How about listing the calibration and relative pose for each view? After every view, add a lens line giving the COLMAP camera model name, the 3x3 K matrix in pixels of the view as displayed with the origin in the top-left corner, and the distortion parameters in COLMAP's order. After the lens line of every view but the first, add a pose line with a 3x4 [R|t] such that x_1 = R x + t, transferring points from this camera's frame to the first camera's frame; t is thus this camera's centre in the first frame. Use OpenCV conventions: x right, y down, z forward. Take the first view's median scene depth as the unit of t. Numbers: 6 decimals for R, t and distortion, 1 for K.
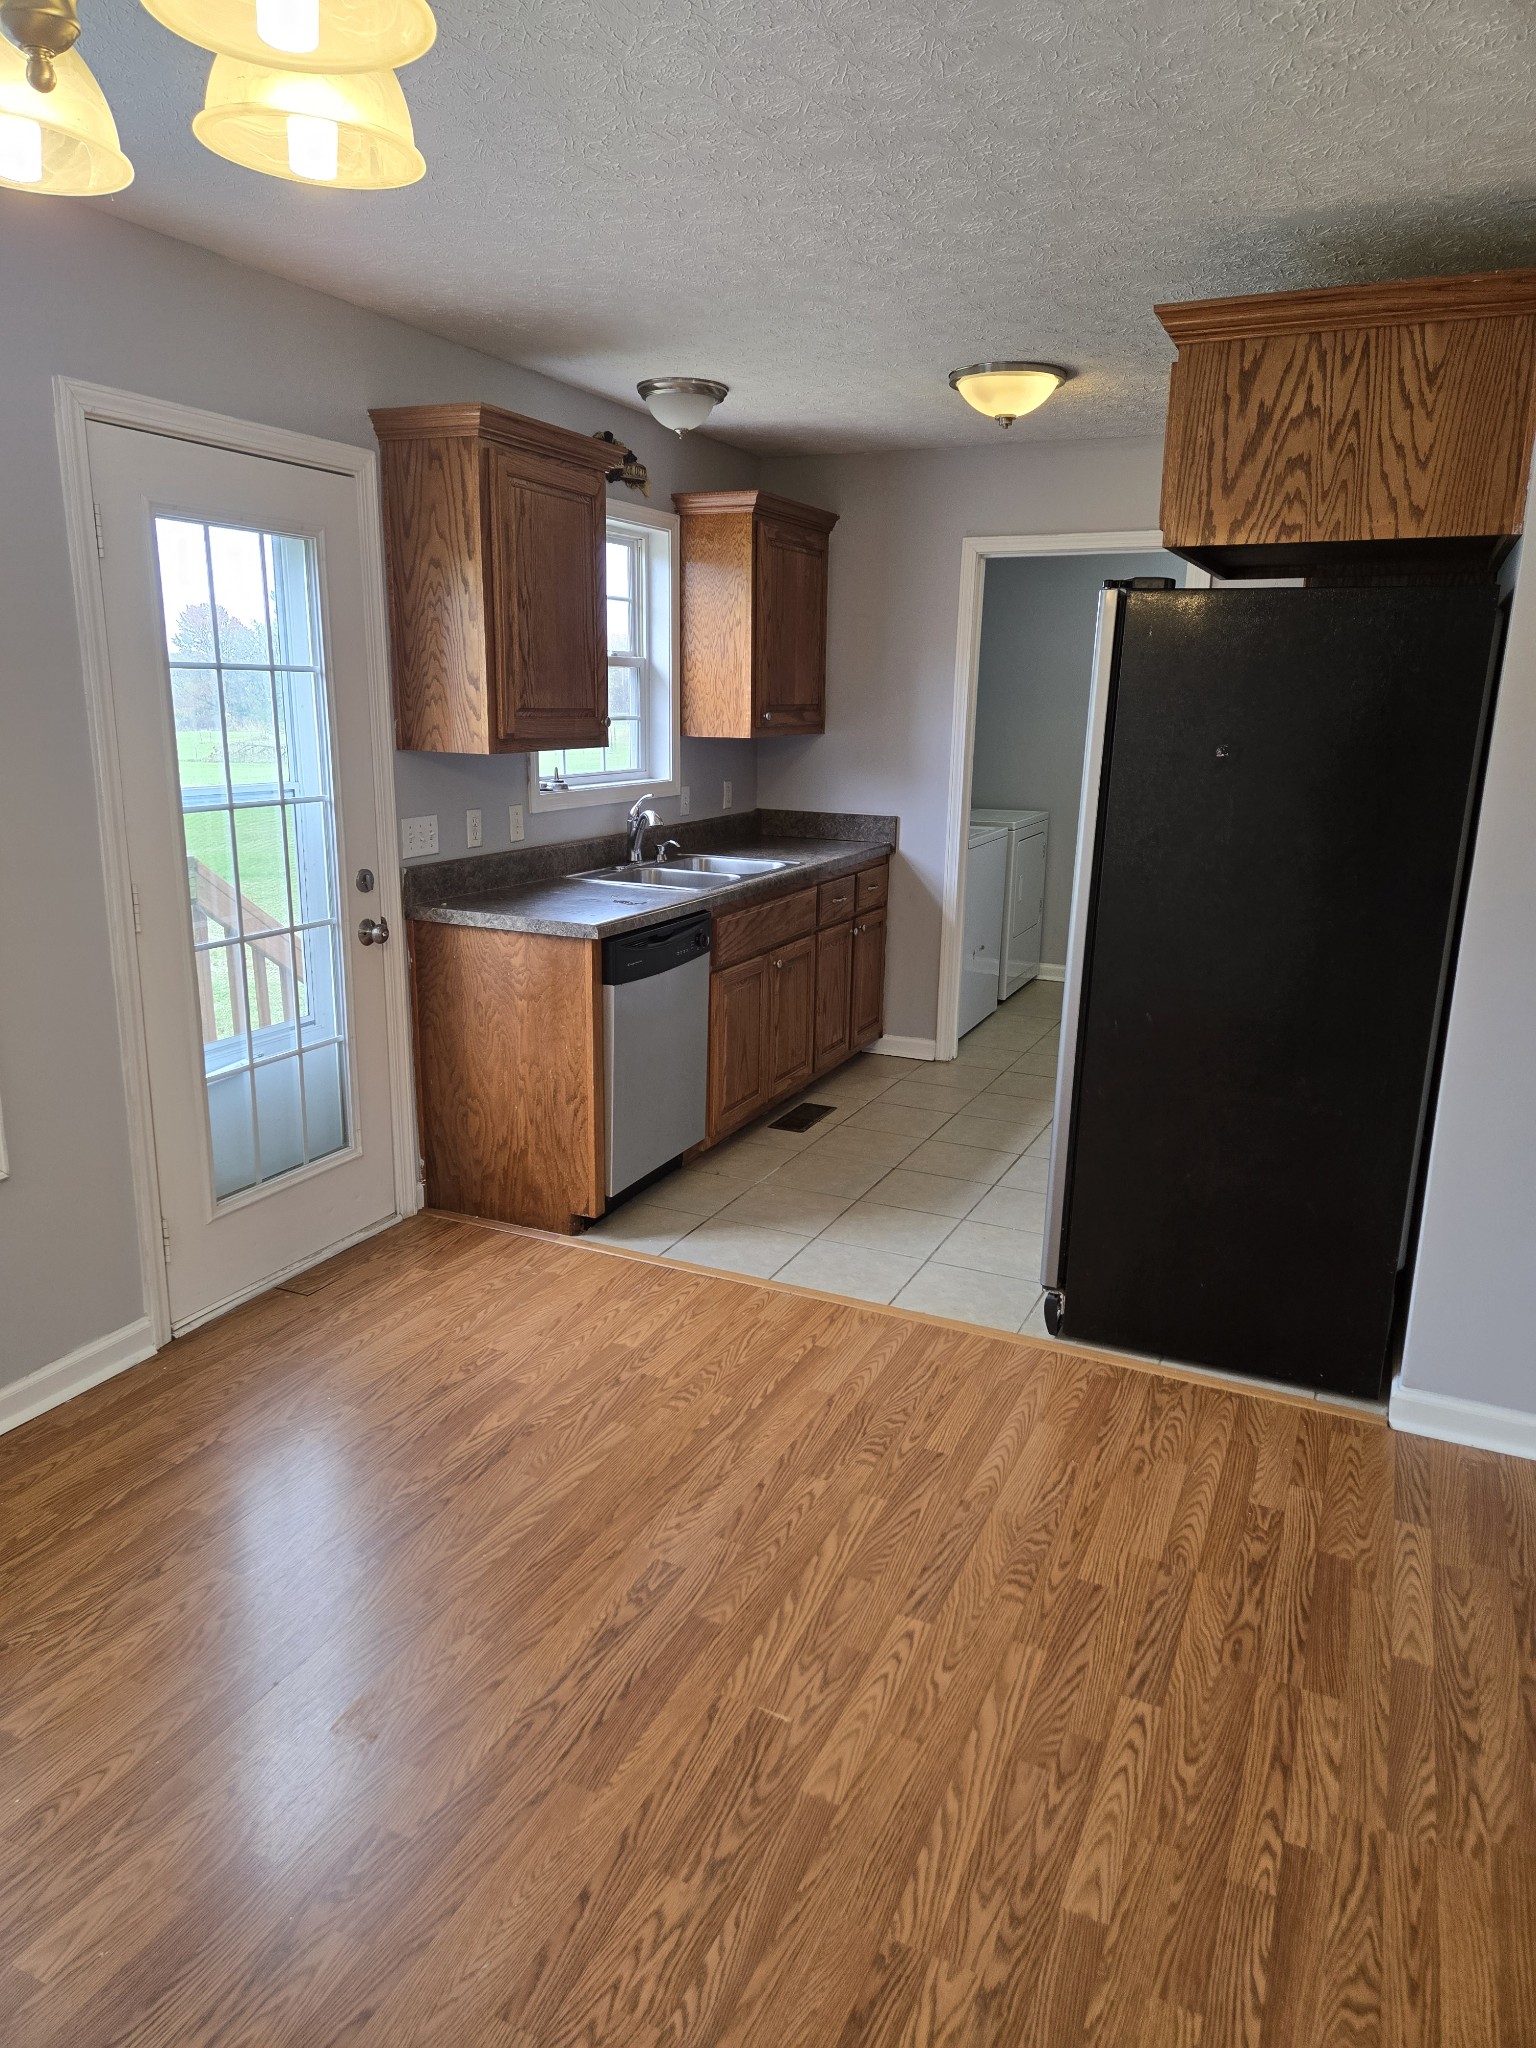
lens RADIAL K [[1378.2, 0, 757.1], [0, 1378.2, 1041.4], [0, 0, 1]] dist [0.038785, -0.022895]
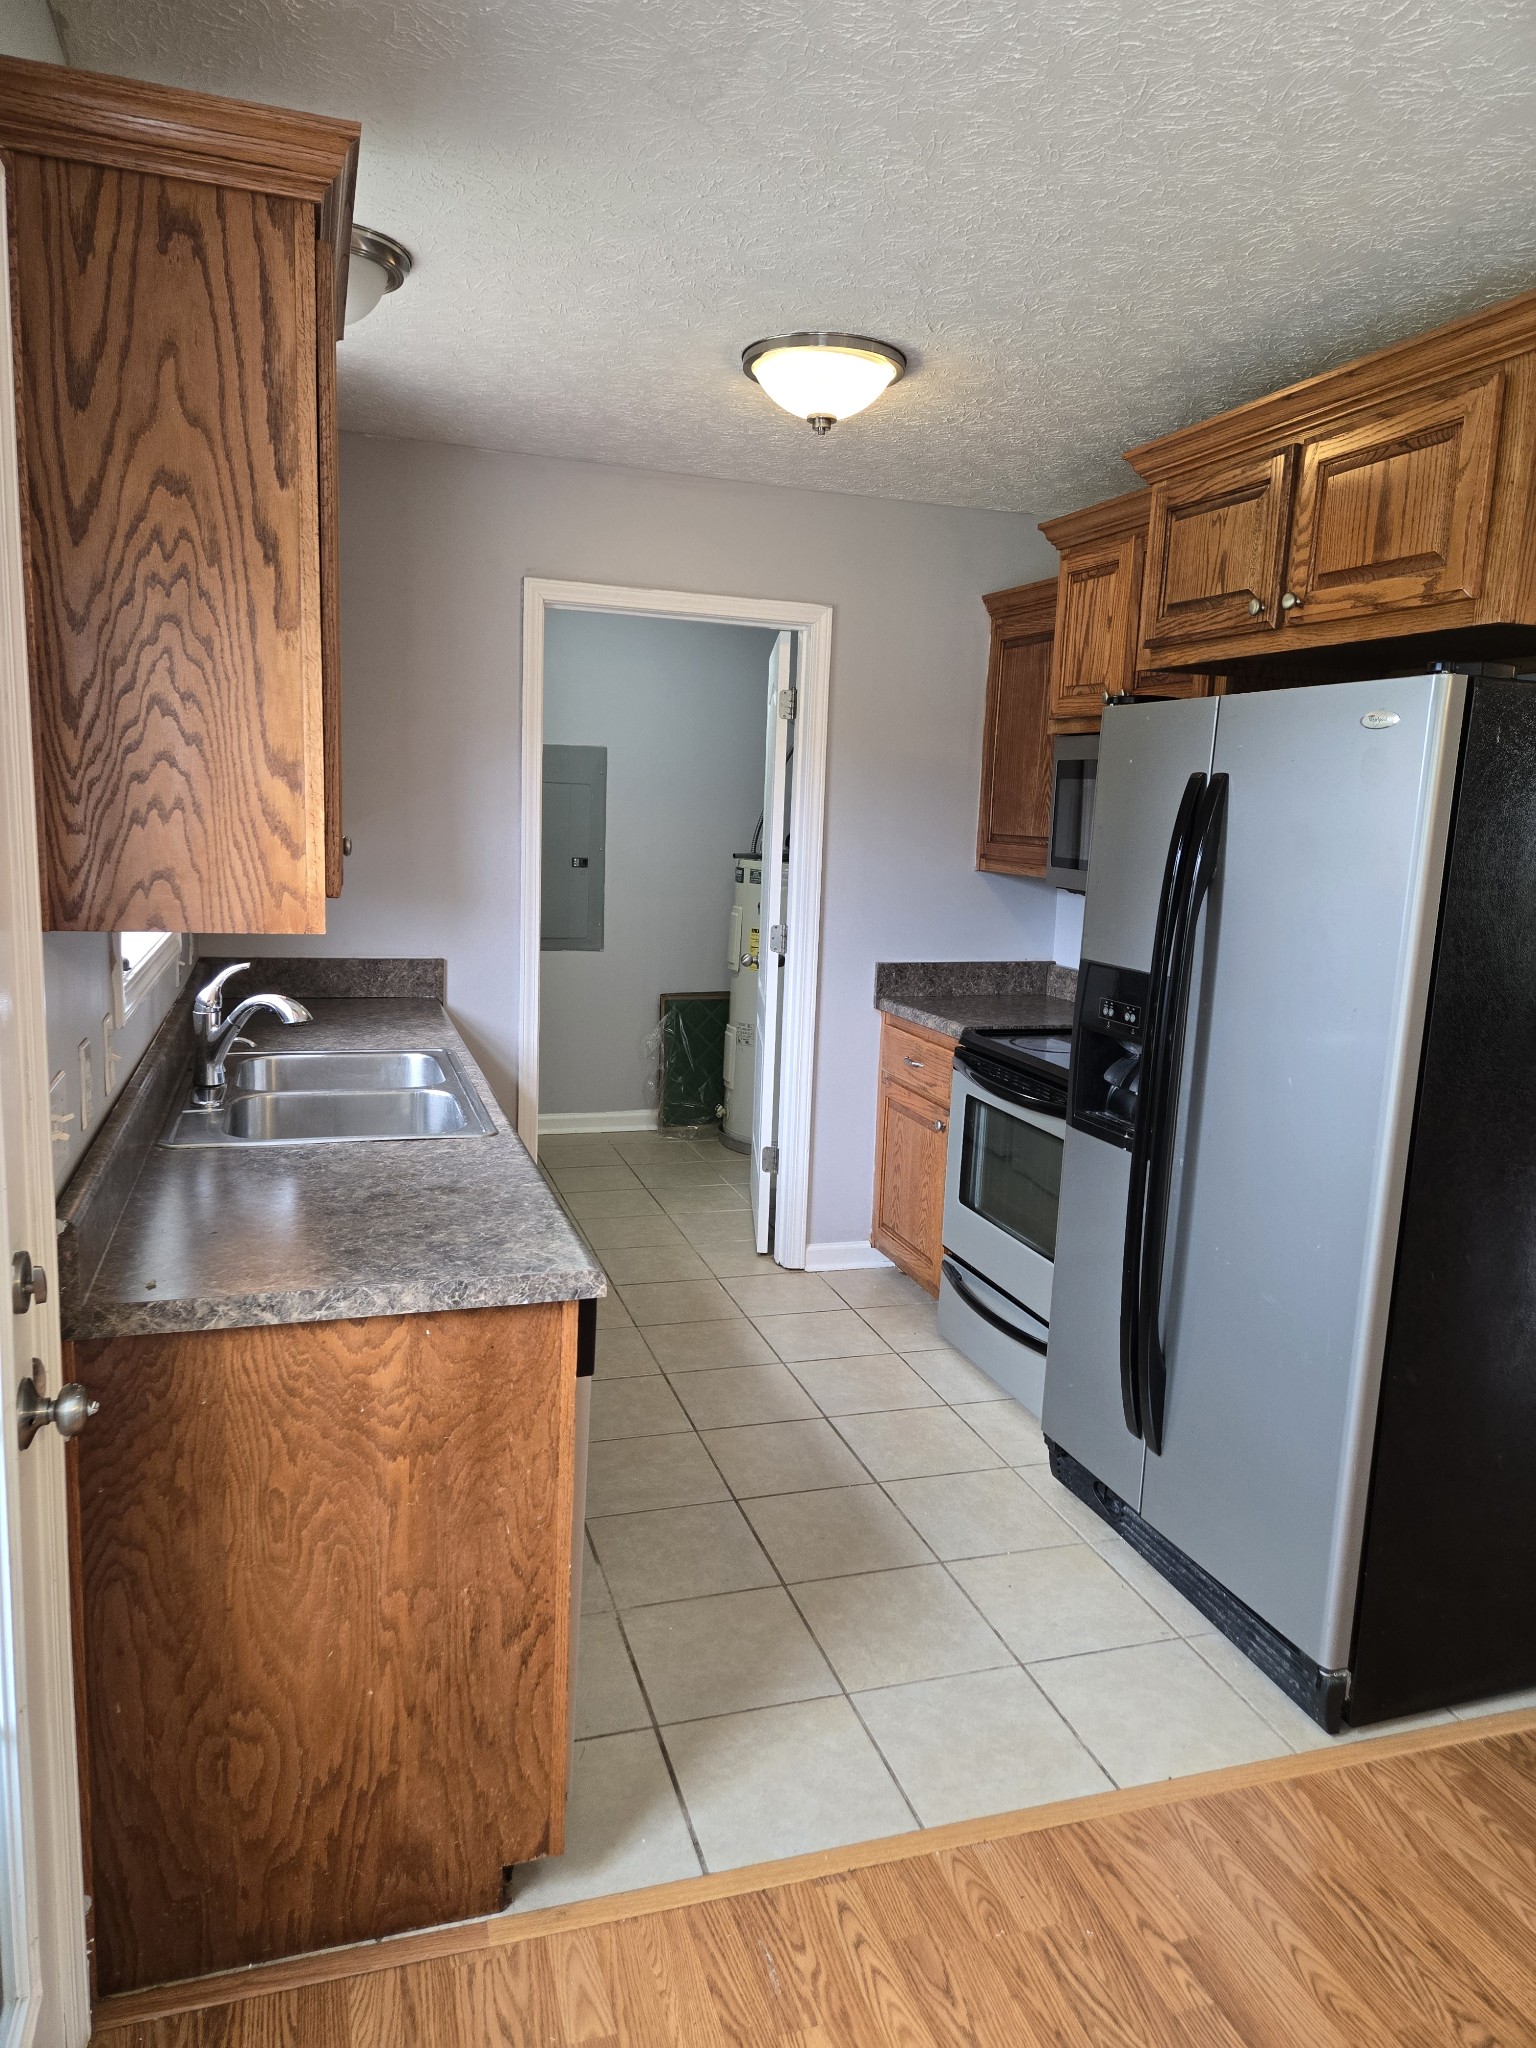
lens RADIAL K [[1378.2, 0, 762.1], [0, 1378.2, 1013.4], [0, 0, 1]] dist [0.038785, -0.022895]
pose [[0.729563, -0.095368, 0.677232, -0.376508], [0.144429, 0.989382, -0.016264, -0.149611], [-0.668490, 0.109677, 0.735590, 0.565950]]
